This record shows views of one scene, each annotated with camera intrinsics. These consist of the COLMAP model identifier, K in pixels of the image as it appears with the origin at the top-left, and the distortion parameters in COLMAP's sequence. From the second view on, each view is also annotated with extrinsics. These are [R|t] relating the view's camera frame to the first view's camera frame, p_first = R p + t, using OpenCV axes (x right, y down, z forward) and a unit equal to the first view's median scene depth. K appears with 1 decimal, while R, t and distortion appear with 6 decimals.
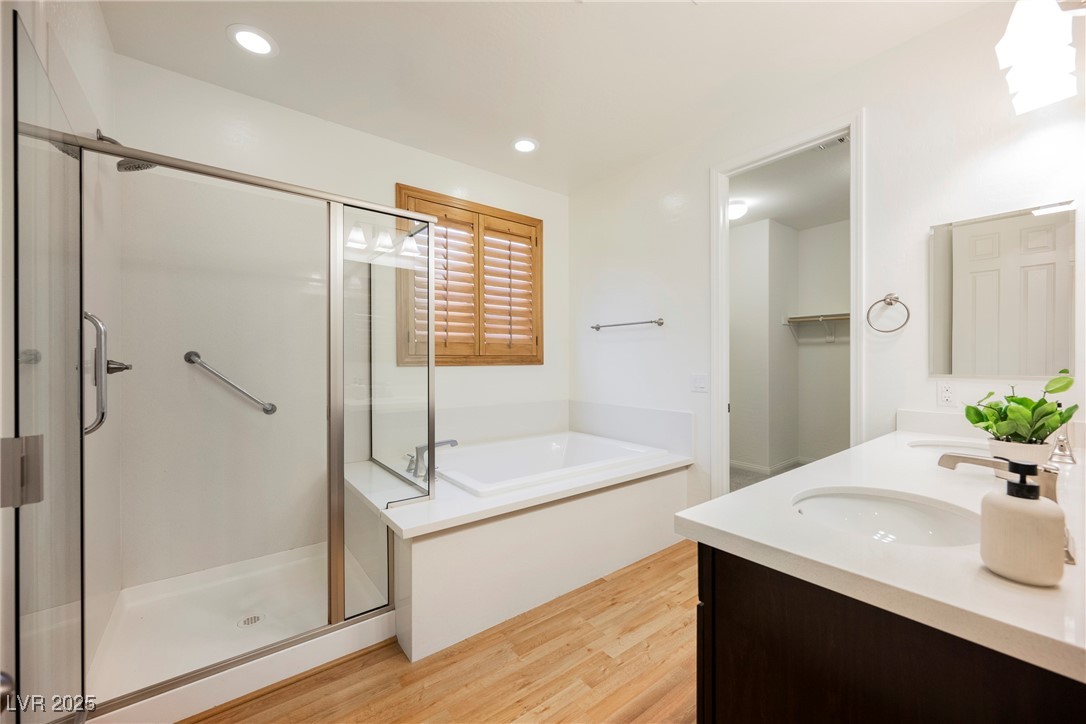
lens RADIAL K [[423.8, 0, 546.5], [0, 423.8, 362.3], [0, 0, 1]] dist [-0.002216, 0.000017]
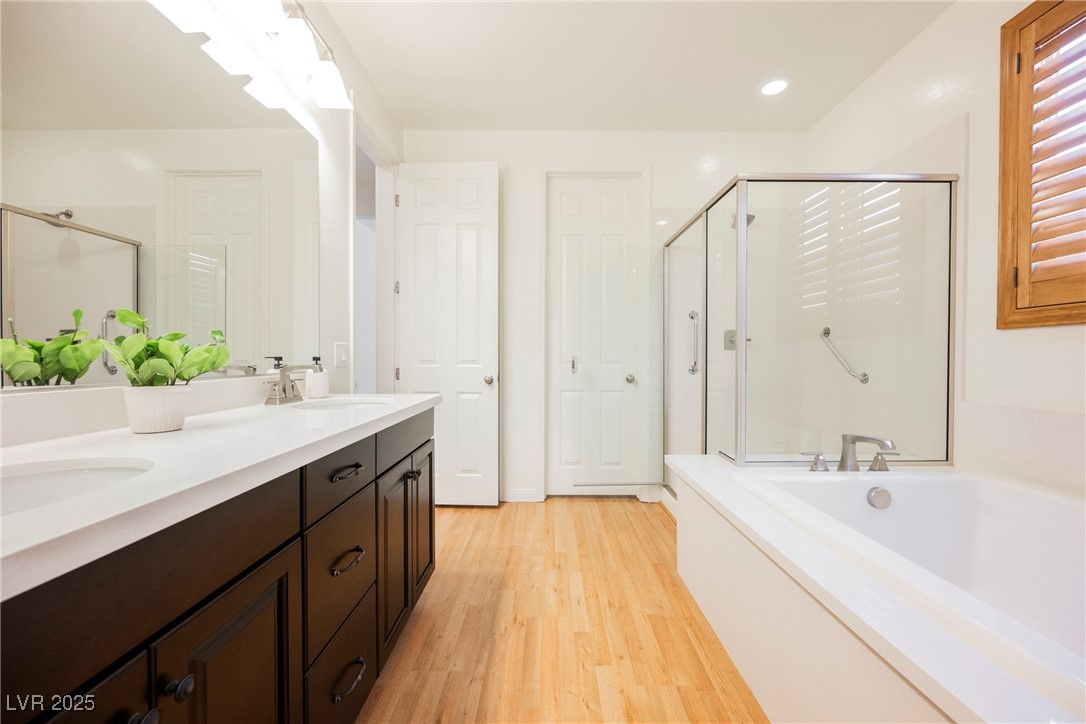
lens RADIAL K [[423.8, 0, 544.9], [0, 423.8, 360.3], [0, 0, 1]] dist [-0.002216, 0.000017]
pose [[-0.621579, 0.006678, -0.783323, 0.905046], [-0.001237, 0.999954, 0.009507, 0.084022], [0.783350, 0.006878, -0.621542, 1.487549]]
